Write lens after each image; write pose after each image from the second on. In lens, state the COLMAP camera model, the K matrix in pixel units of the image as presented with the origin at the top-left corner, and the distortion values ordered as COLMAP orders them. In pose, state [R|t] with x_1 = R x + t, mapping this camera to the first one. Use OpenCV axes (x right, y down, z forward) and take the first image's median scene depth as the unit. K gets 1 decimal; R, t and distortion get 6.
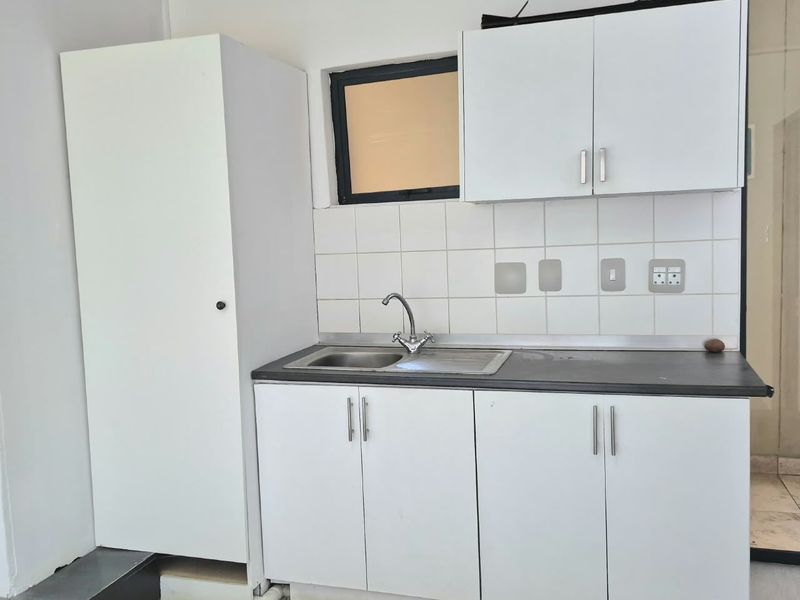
lens RADIAL K [[684.1, 0, 400.0], [0, 684.1, 300.0], [0, 0, 1]] dist [0.066144, -0.138205]
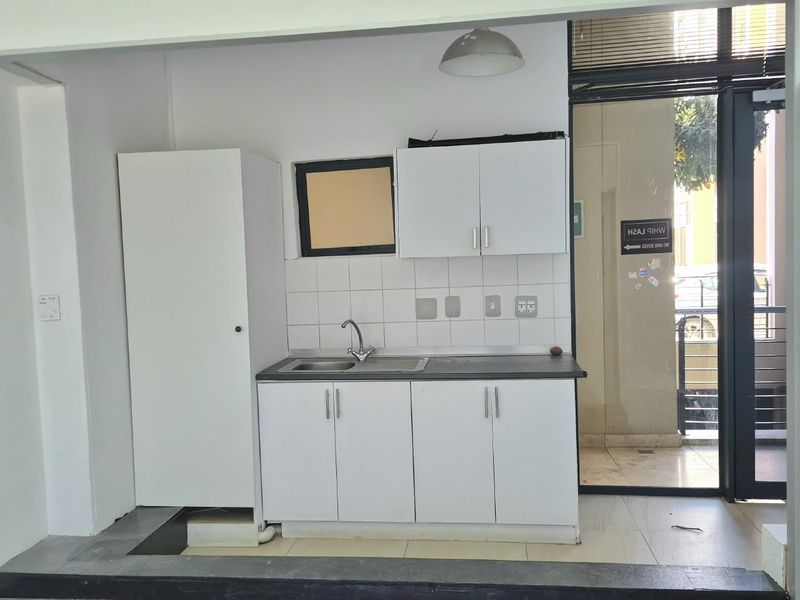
lens RADIAL K [[659.5, 0, 400.0], [0, 659.5, 300.0], [0, 0, 1]] dist [-0.006474, -0.003627]
pose [[0.984290, -0.005691, 0.176465, -0.152738], [0.013553, 0.998967, -0.043378, 0.010528], [-0.176036, 0.045088, 0.983351, -0.405334]]
